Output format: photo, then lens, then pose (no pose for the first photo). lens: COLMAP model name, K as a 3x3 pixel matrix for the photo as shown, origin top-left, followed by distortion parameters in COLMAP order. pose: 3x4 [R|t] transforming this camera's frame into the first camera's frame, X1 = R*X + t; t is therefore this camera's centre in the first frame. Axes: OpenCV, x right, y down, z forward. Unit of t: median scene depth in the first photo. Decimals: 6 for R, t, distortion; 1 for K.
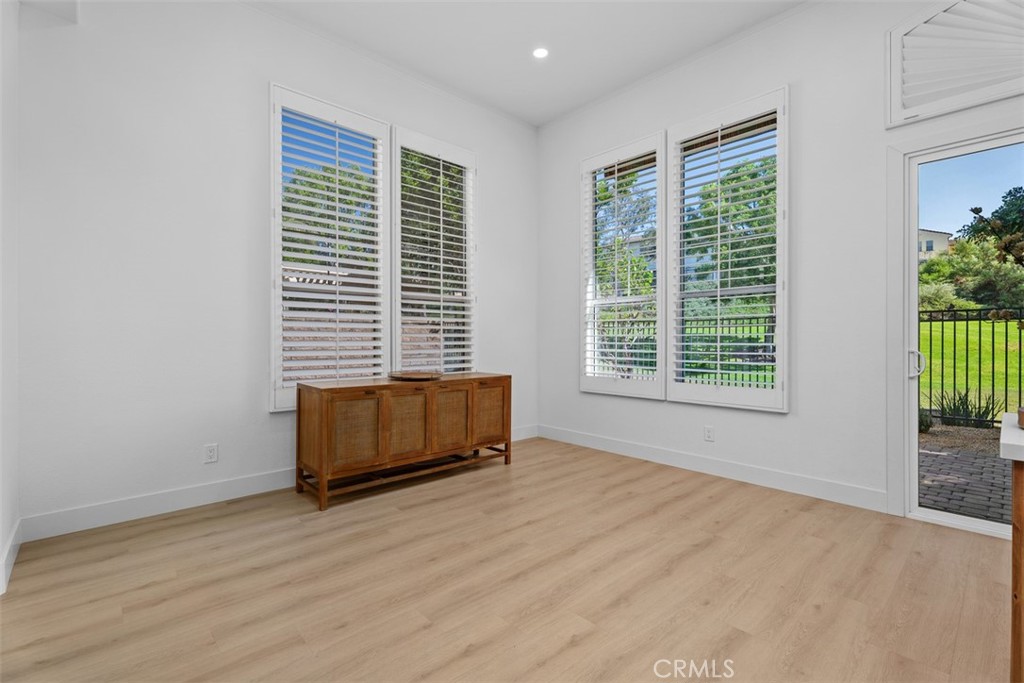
lens RADIAL K [[453.7, 0, 511.1], [0, 453.7, 342.3], [0, 0, 1]] dist [-0.000585, -0.000184]
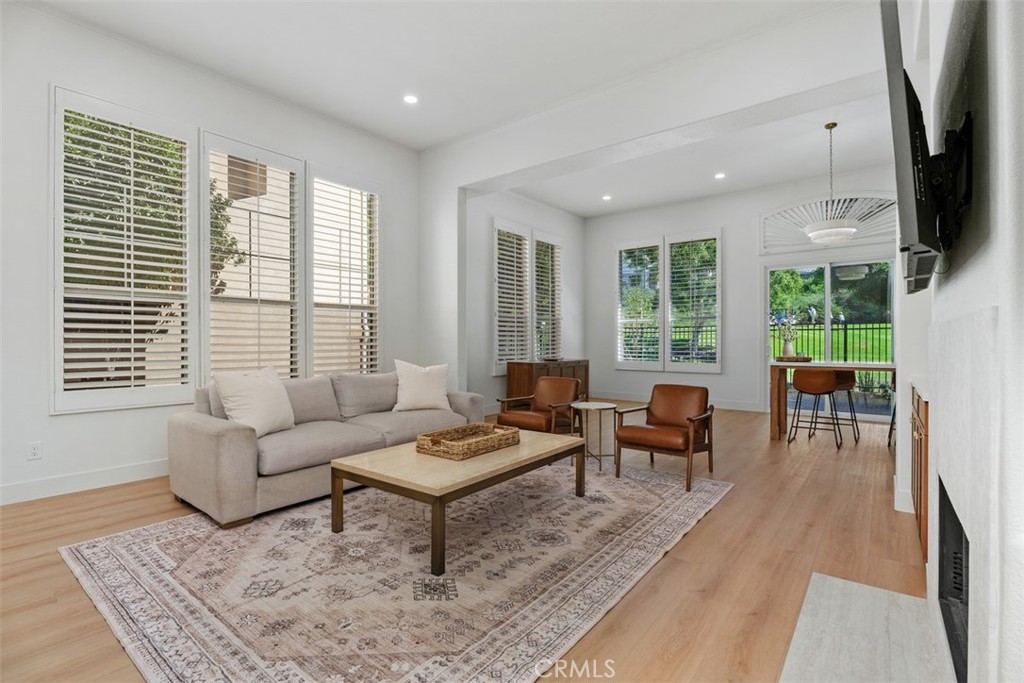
lens RADIAL K [[471.6, 0, 510.8], [0, 471.6, 341.9], [0, 0, 1]] dist [0.000632, 0.000049]
pose [[0.986623, -0.001981, 0.163009, -0.654968], [0.003120, 0.999972, -0.006735, 0.011006], [-0.162991, 0.007153, 0.986602, -0.929753]]
